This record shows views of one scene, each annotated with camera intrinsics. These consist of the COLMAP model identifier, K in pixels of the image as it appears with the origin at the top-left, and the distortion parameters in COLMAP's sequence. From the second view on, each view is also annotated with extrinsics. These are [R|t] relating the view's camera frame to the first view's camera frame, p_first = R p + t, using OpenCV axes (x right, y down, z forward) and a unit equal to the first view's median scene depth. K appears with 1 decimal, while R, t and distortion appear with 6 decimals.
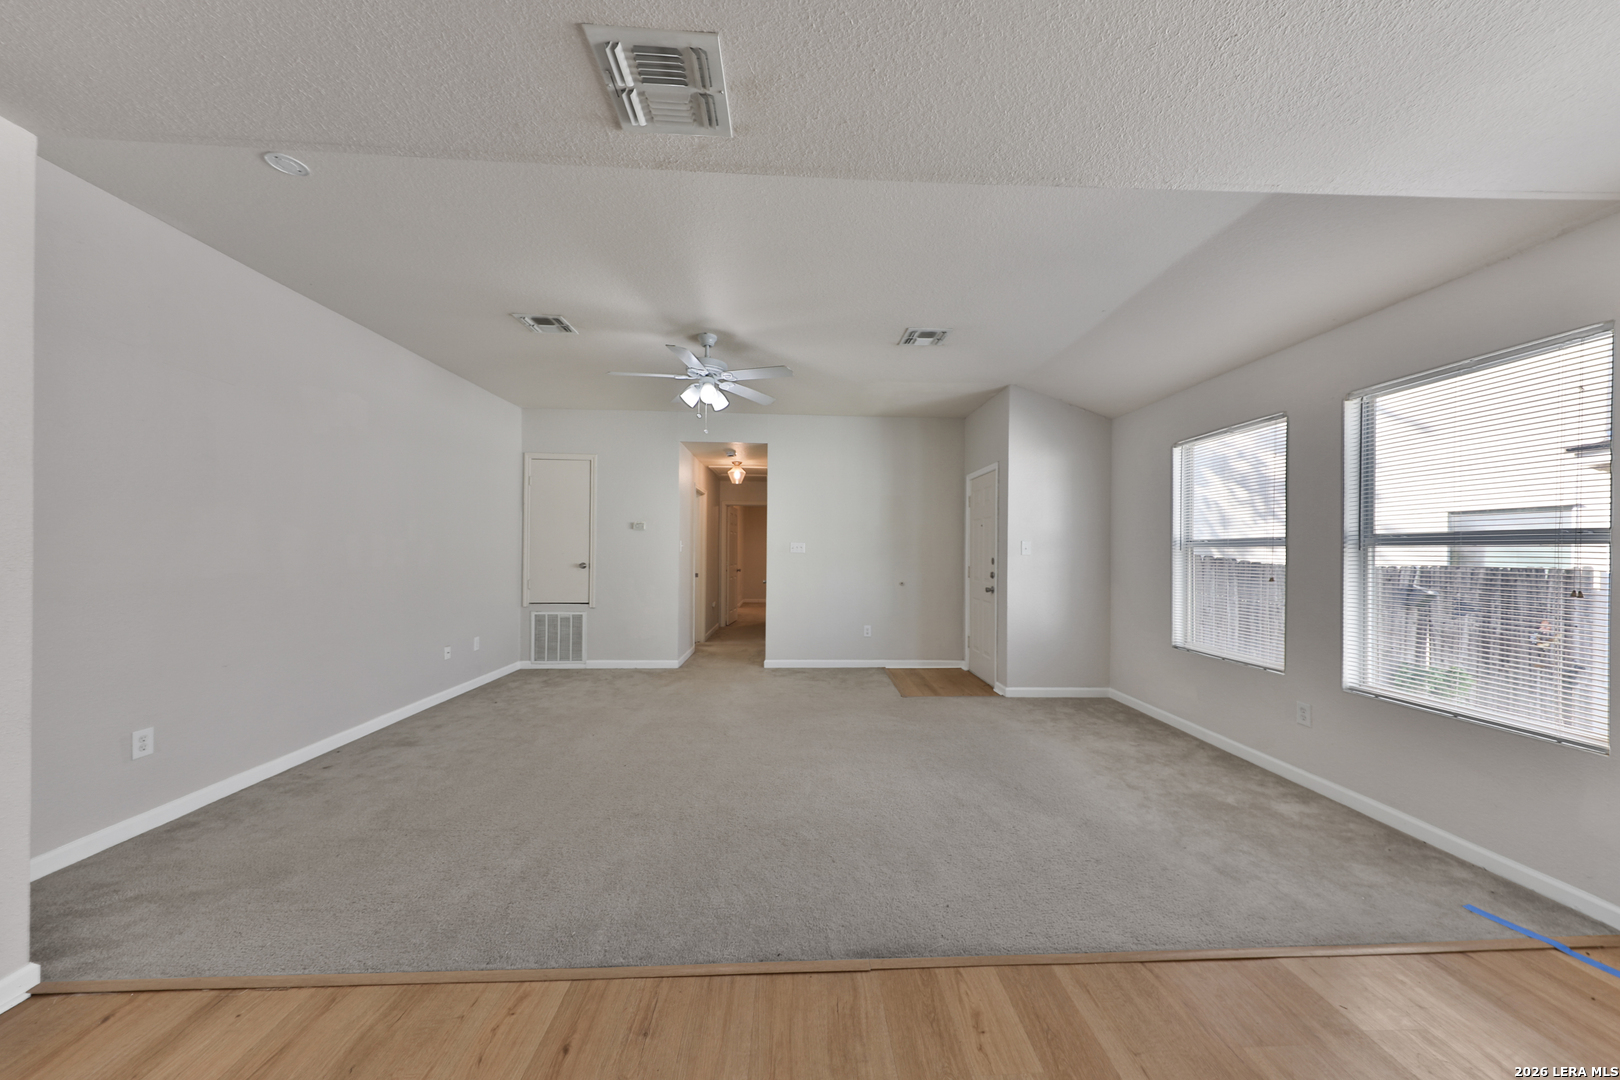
lens RADIAL K [[541.7, 0, 816.1], [0, 541.7, 551.0], [0, 0, 1]] dist [0.014097, -0.003256]
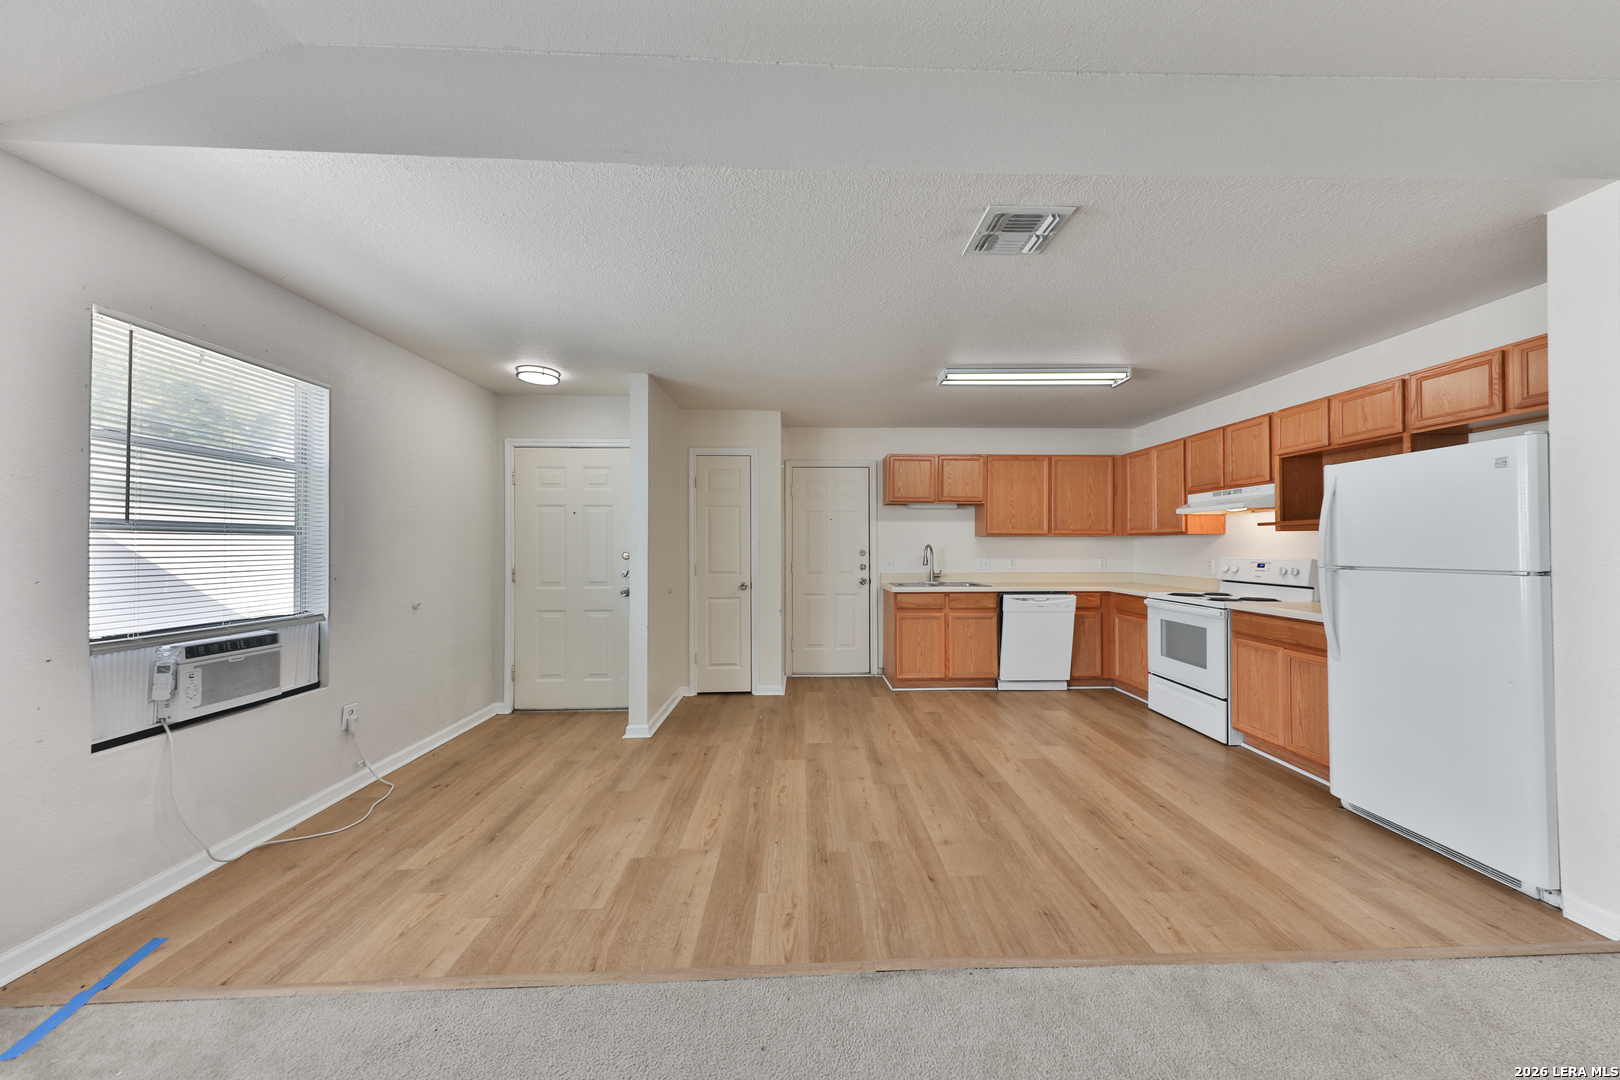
lens RADIAL K [[541.7, 0, 818.1], [0, 541.7, 543.2], [0, 0, 1]] dist [0.014097, -0.003256]
pose [[-0.999915, -0.003347, 0.012562, 0.090882], [-0.003446, 0.999963, -0.007871, 0.001068], [-0.012535, -0.007913, -0.999890, 0.953217]]
